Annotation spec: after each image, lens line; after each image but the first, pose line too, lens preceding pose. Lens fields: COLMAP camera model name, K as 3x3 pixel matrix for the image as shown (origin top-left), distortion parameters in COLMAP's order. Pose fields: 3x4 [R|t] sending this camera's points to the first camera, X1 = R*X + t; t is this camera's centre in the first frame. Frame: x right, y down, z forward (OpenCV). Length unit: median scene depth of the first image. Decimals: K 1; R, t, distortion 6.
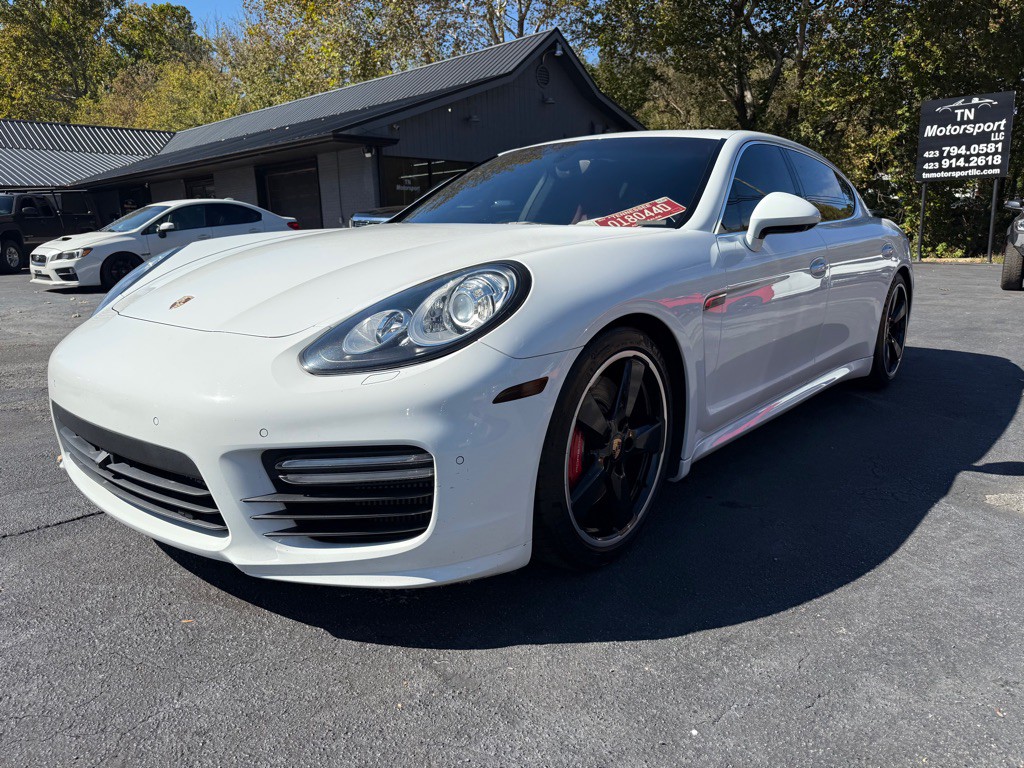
lens RADIAL K [[727.1, 0, 506.6], [0, 727.1, 385.5], [0, 0, 1]] dist [0.014154, -0.020934]
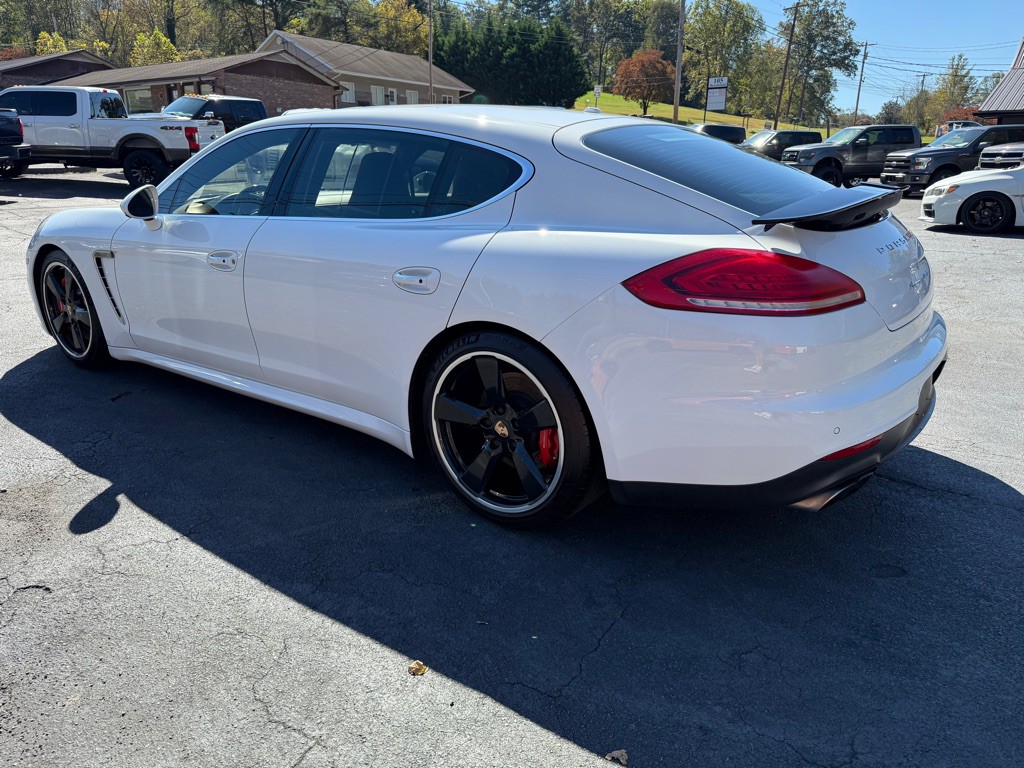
lens RADIAL K [[727.1, 0, 507.7], [0, 727.1, 375.7], [0, 0, 1]] dist [0.014154, -0.020934]
pose [[0.051616, 0.303659, -0.951381, 0.198125], [-0.210360, 0.934583, 0.286885, -0.052630], [0.976260, 0.185325, 0.112117, 0.178609]]
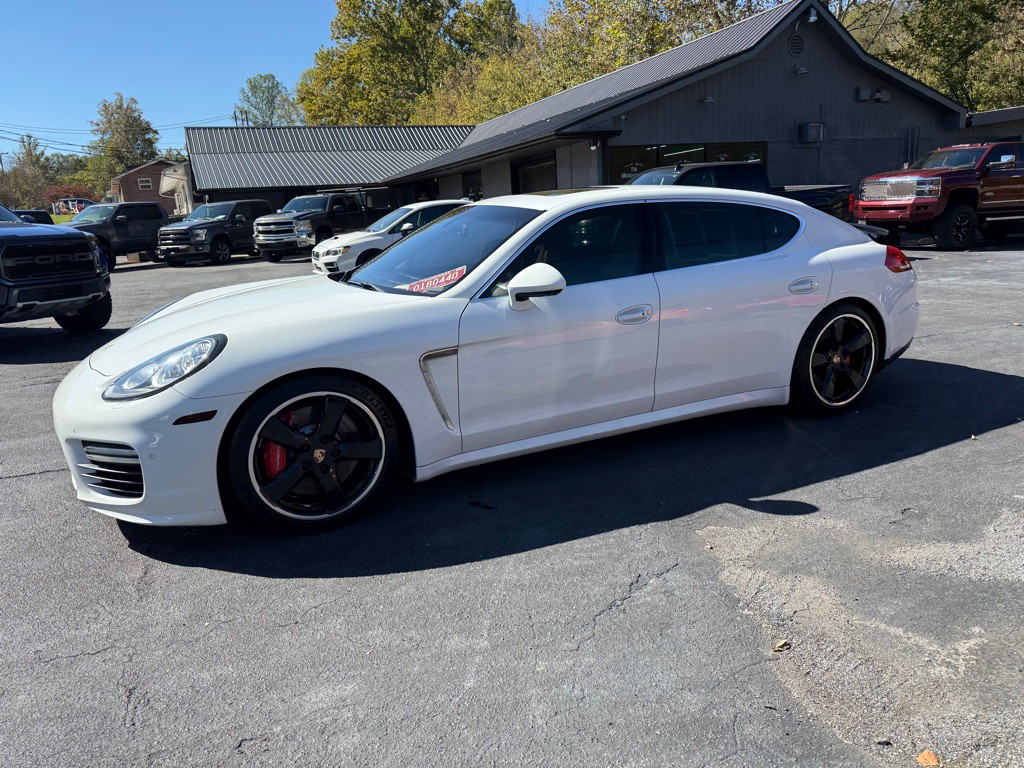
lens RADIAL K [[727.1, 0, 515.5], [0, 727.1, 384.3], [0, 0, 1]] dist [0.014154, -0.020934]
pose [[0.917811, 0.063227, -0.391951, 0.098017], [-0.047547, 0.997637, 0.049592, -0.013763], [0.394160, -0.026880, 0.918649, -0.019261]]
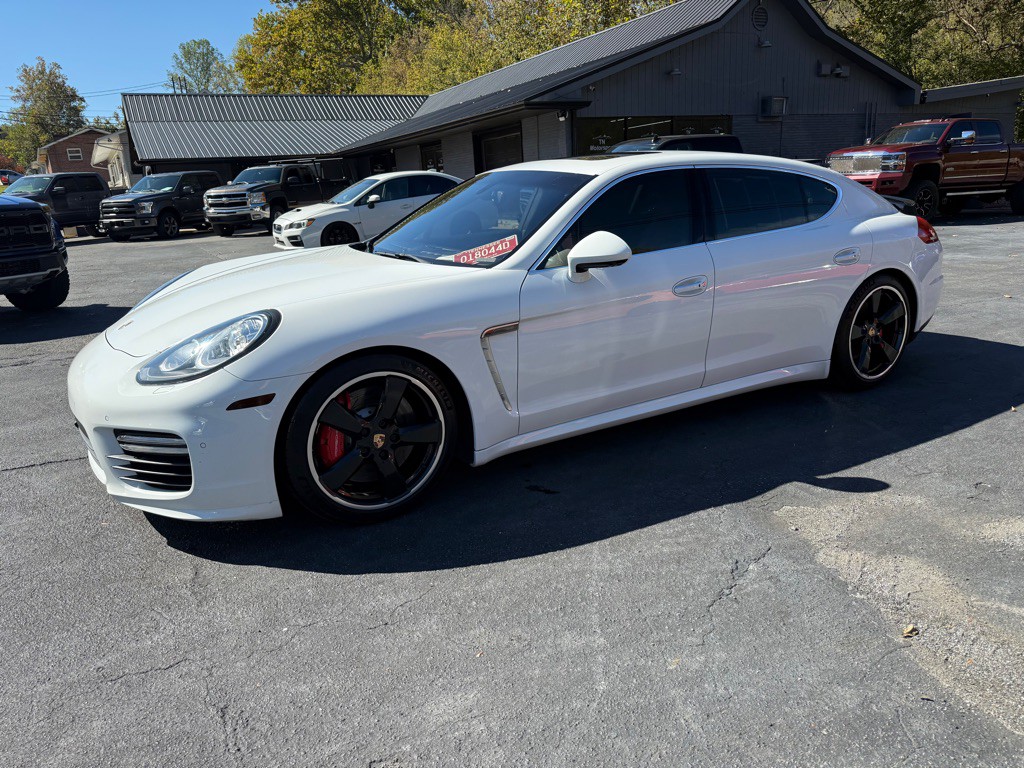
lens RADIAL K [[727.1, 0, 515.1], [0, 727.1, 387.1], [0, 0, 1]] dist [0.014154, -0.020934]
pose [[0.943743, 0.064662, -0.324295, 0.074764], [-0.039822, 0.995782, 0.082664, -0.012528], [0.328272, -0.065100, 0.942337, -0.019056]]
